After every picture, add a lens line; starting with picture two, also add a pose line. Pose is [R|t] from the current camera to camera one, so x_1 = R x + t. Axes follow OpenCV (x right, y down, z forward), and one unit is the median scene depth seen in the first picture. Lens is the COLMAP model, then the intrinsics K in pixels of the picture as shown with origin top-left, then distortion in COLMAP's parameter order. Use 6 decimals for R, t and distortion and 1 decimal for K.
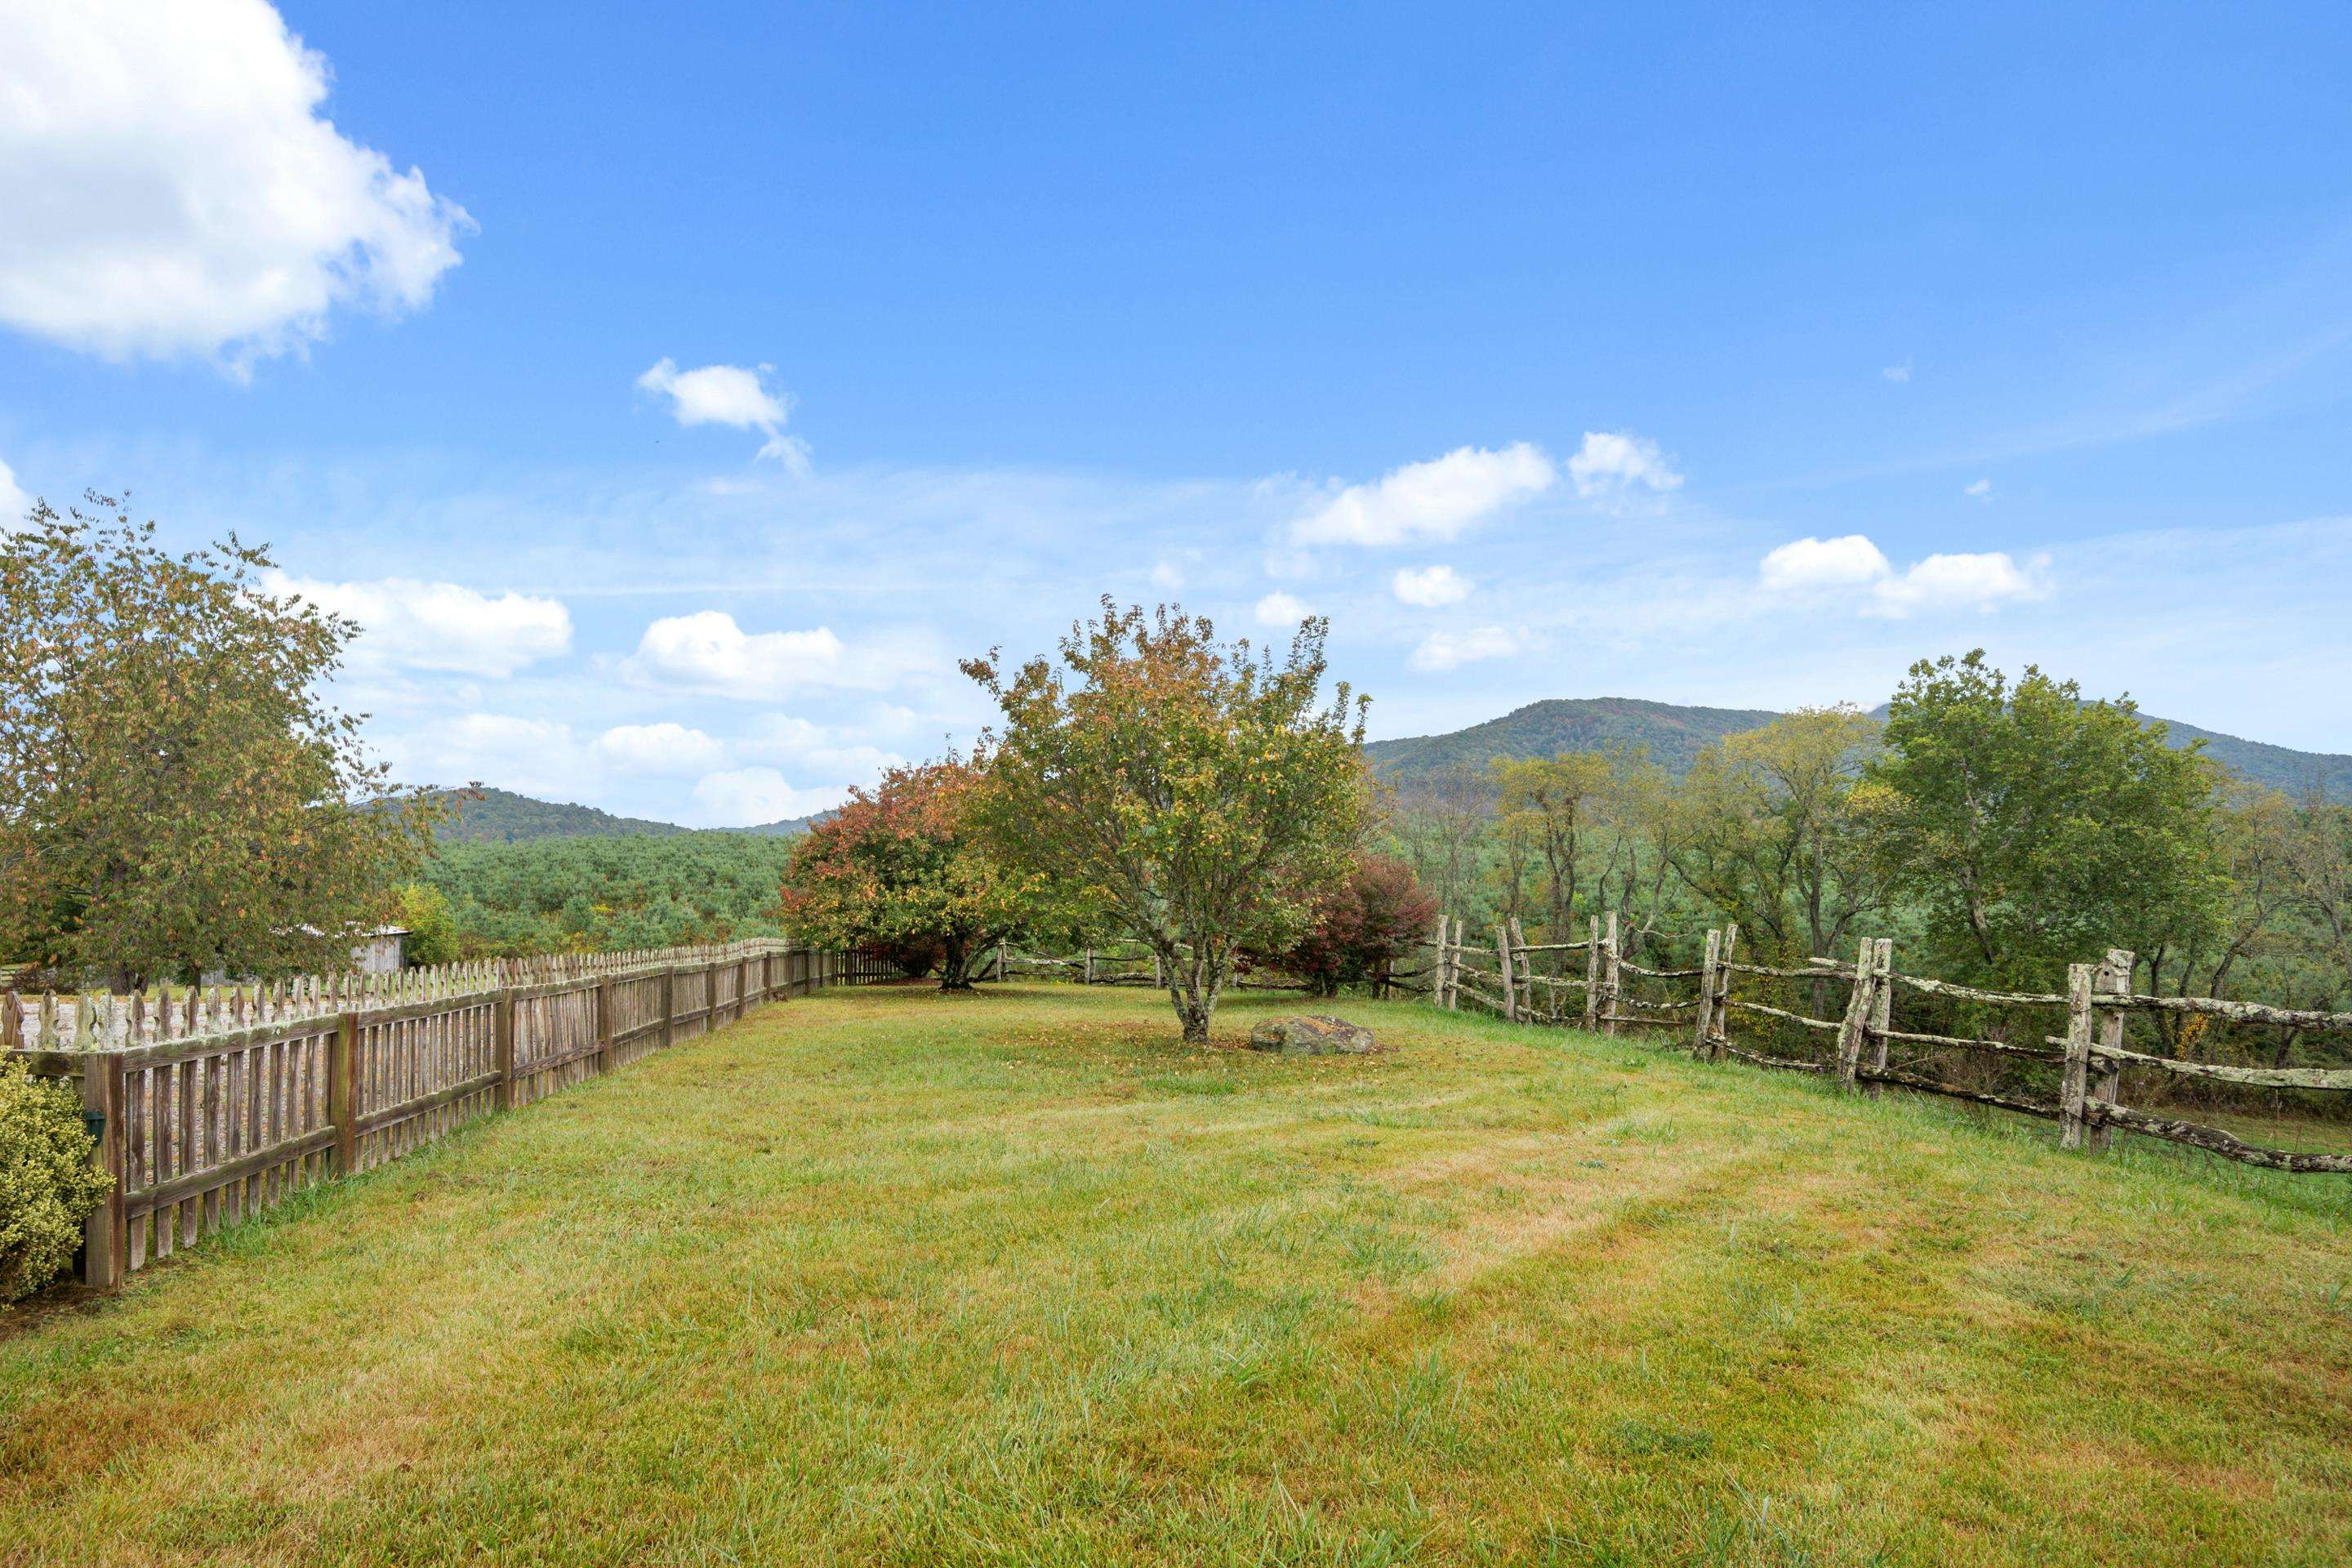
lens RADIAL K [[1290.7, 0, 1179.4], [0, 1290.7, 841.3], [0, 0, 1]] dist [-0.009726, -0.003838]
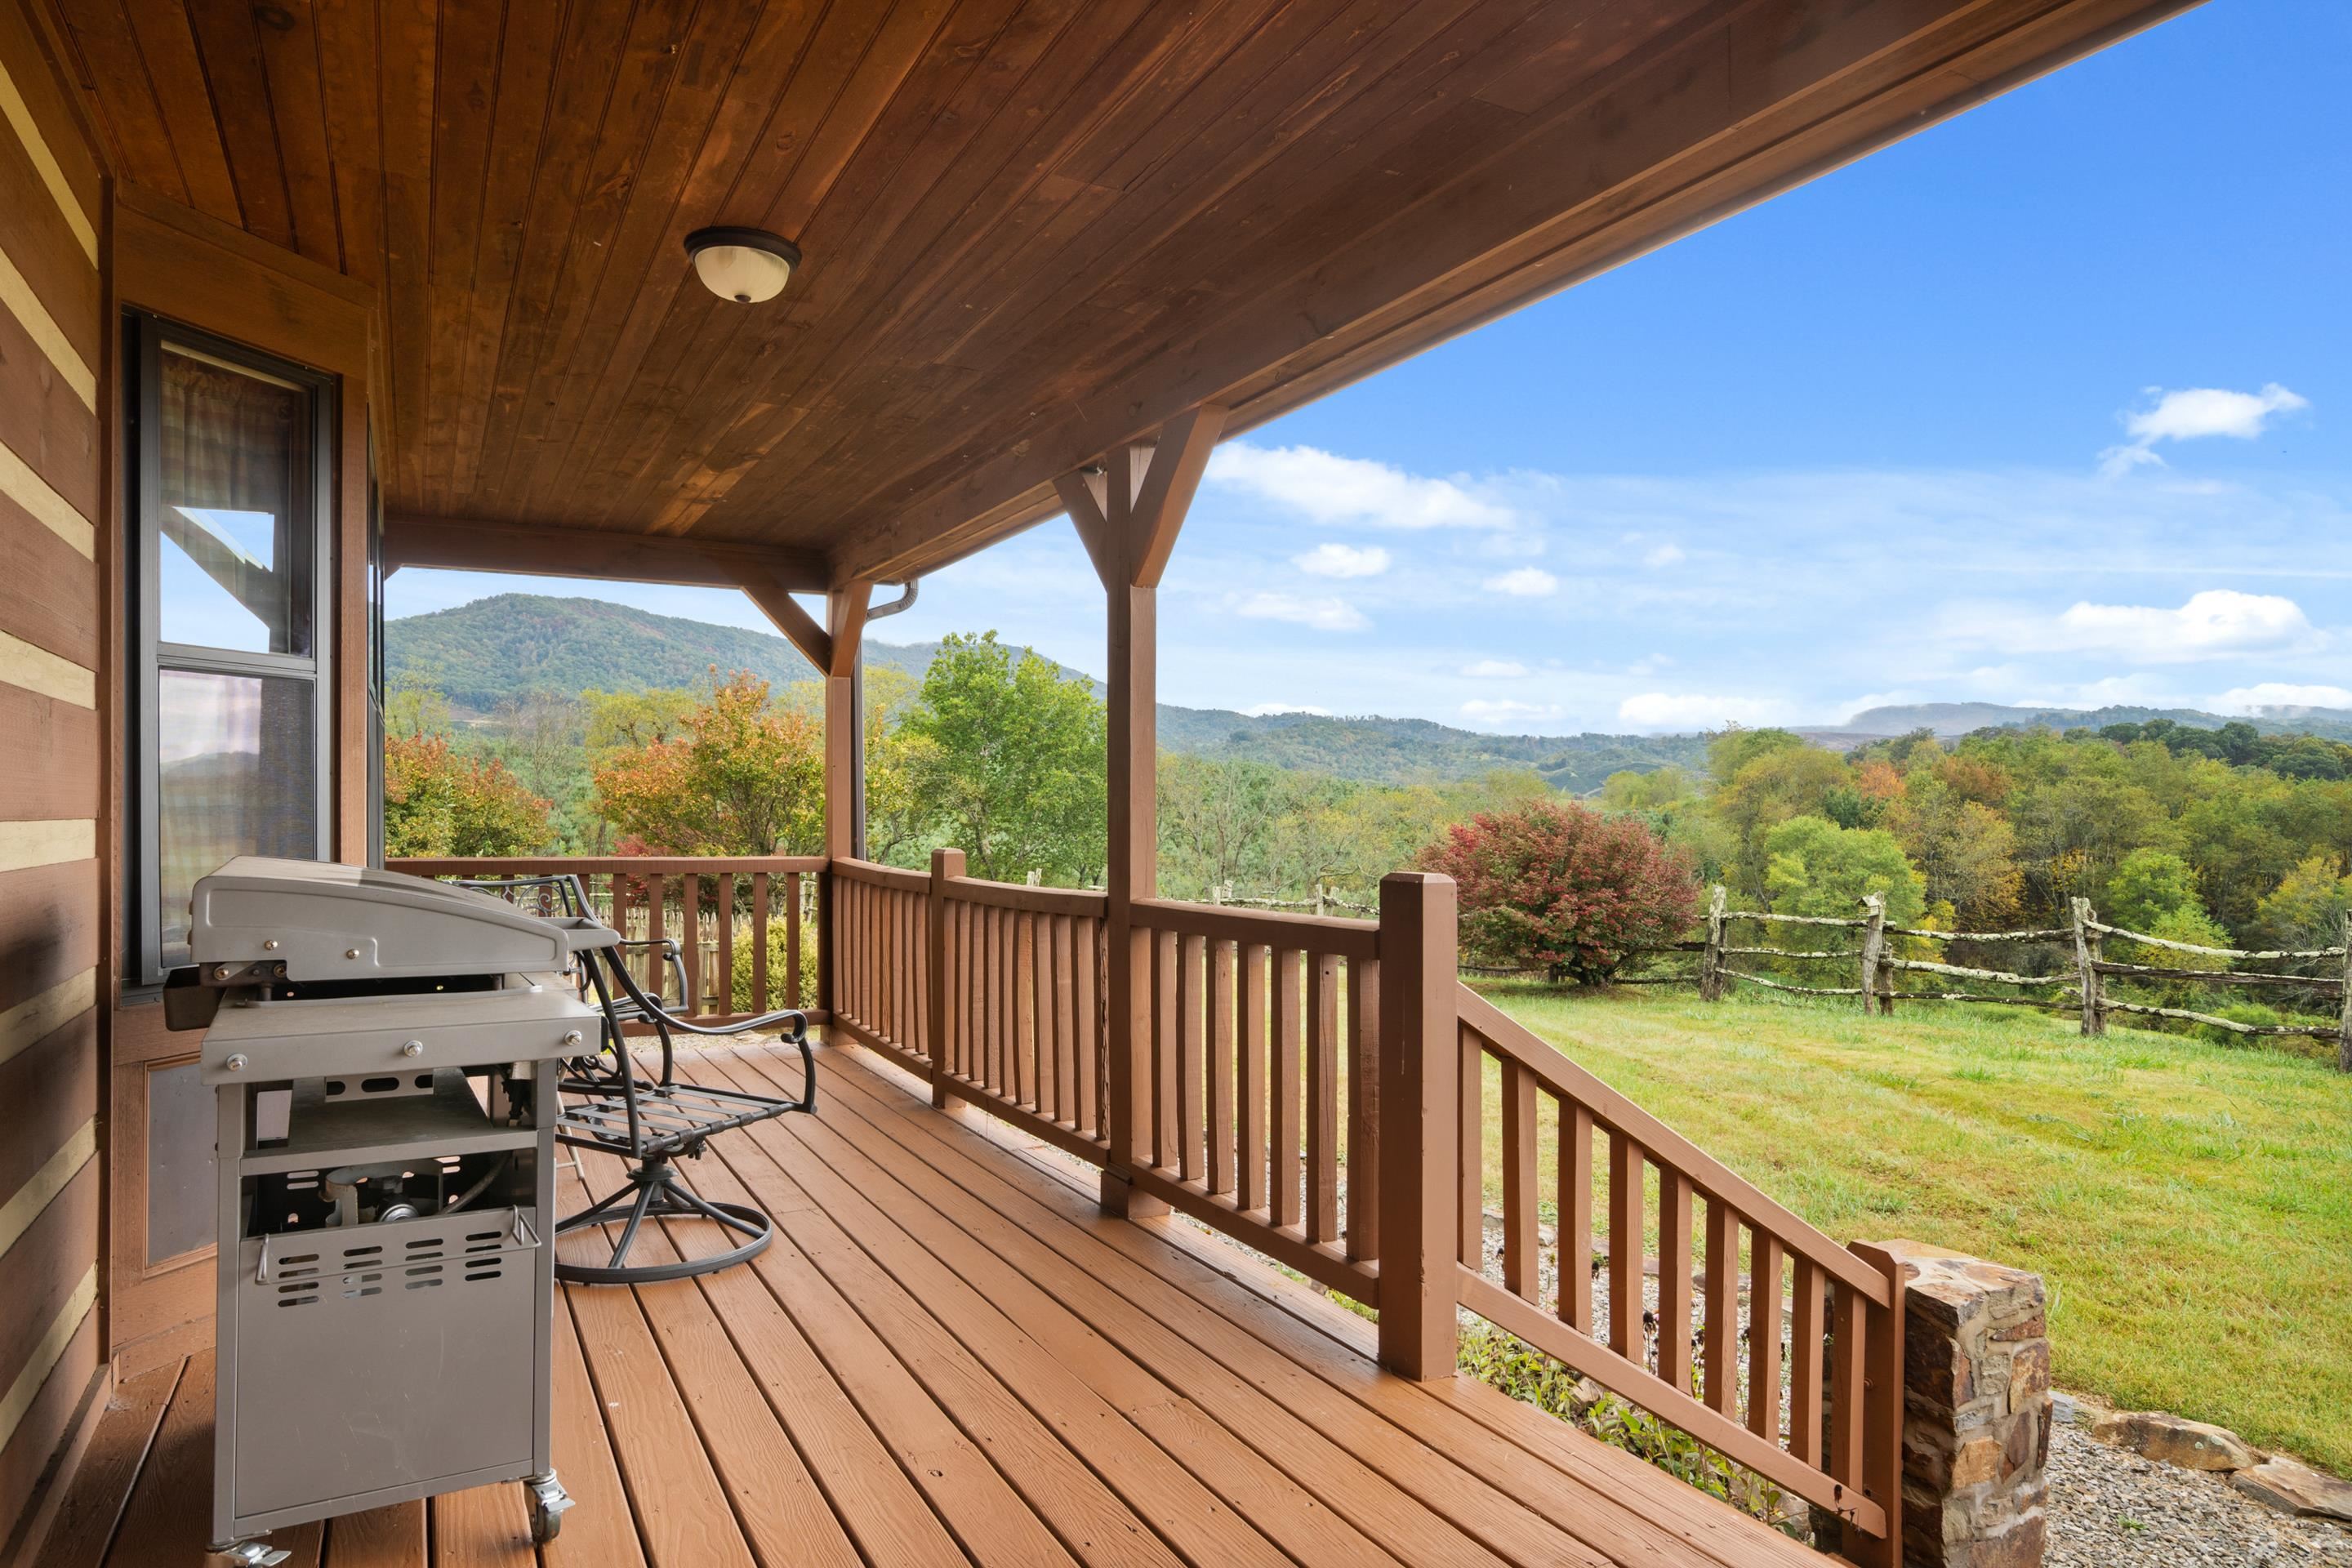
lens RADIAL K [[1428.3, 0, 1167.4], [0, 1428.3, 813.7], [0, 0, 1]] dist [-0.011796, 0.002067]
pose [[0.741960, 0.007093, 0.670407, -0.180848], [-0.035747, 0.998940, 0.028994, -0.018245], [-0.669491, -0.045477, 0.741427, -0.145850]]
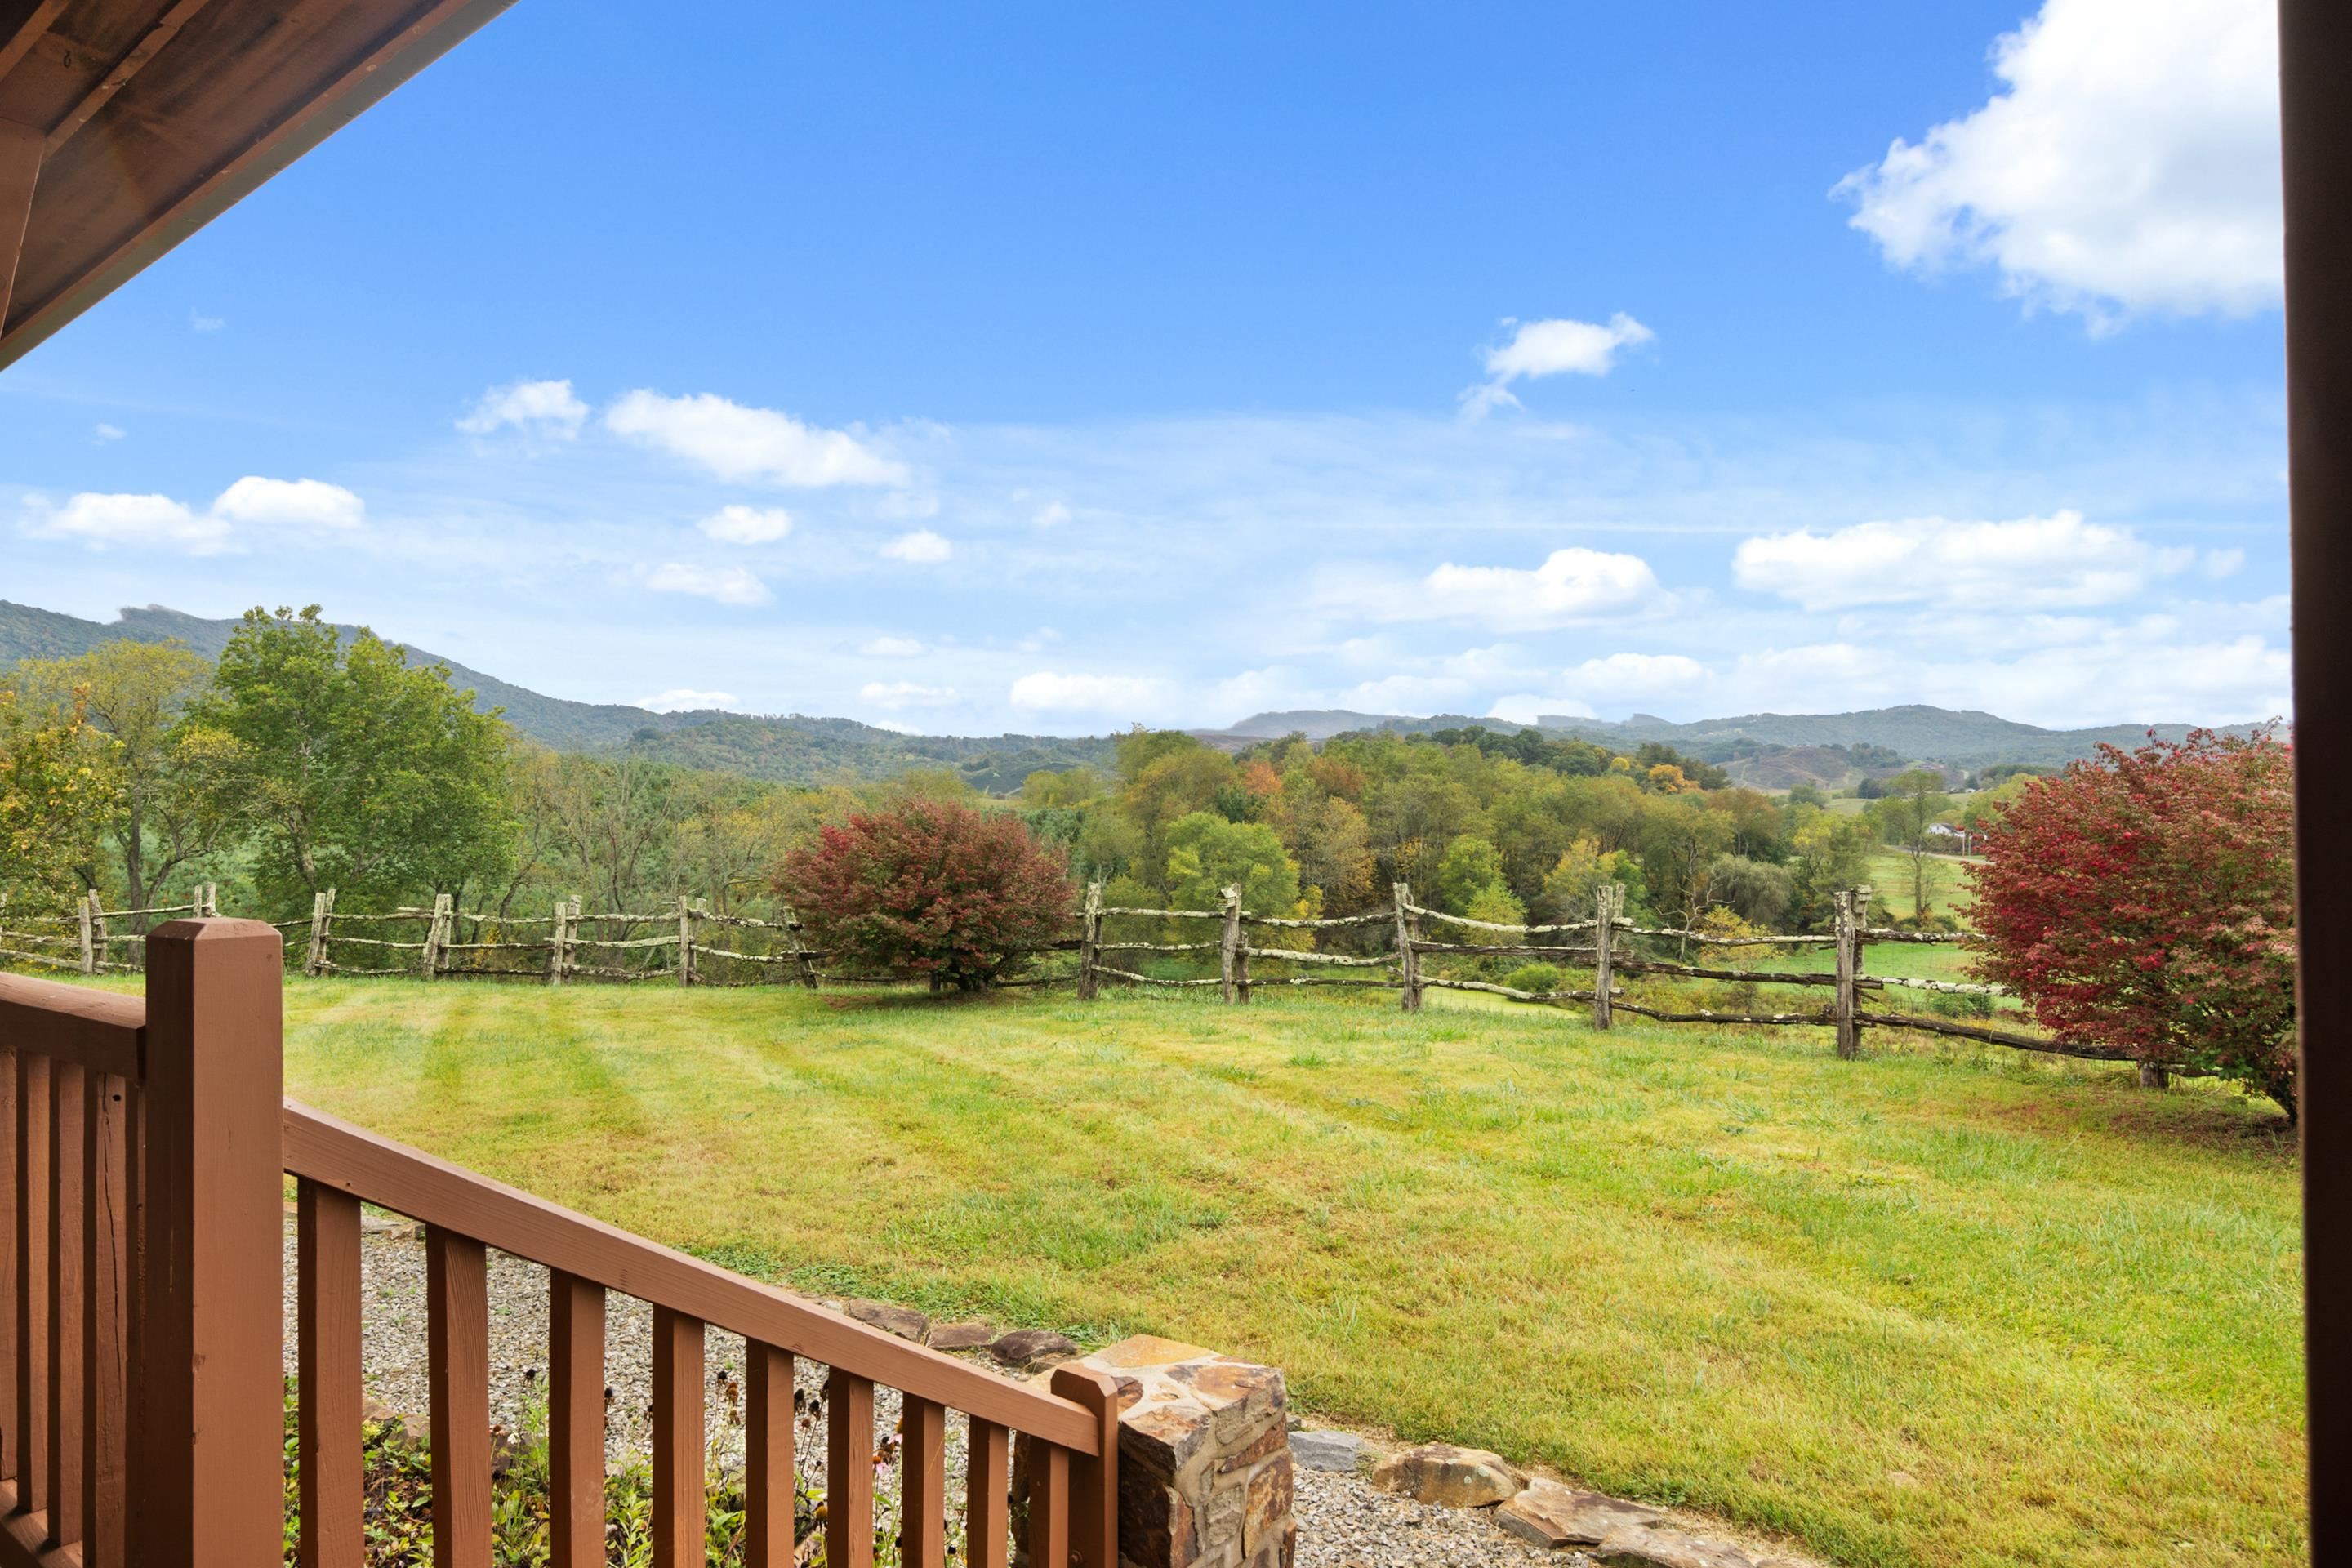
lens RADIAL K [[1428.3, 0, 1228.4], [0, 1428.3, 798.4], [0, 0, 1]] dist [-0.011796, 0.002067]
pose [[0.388547, 0.008256, 0.921392, -0.160026], [-0.029662, 0.999554, 0.003552, -0.018110], [-0.920951, -0.028710, 0.388618, -0.143825]]
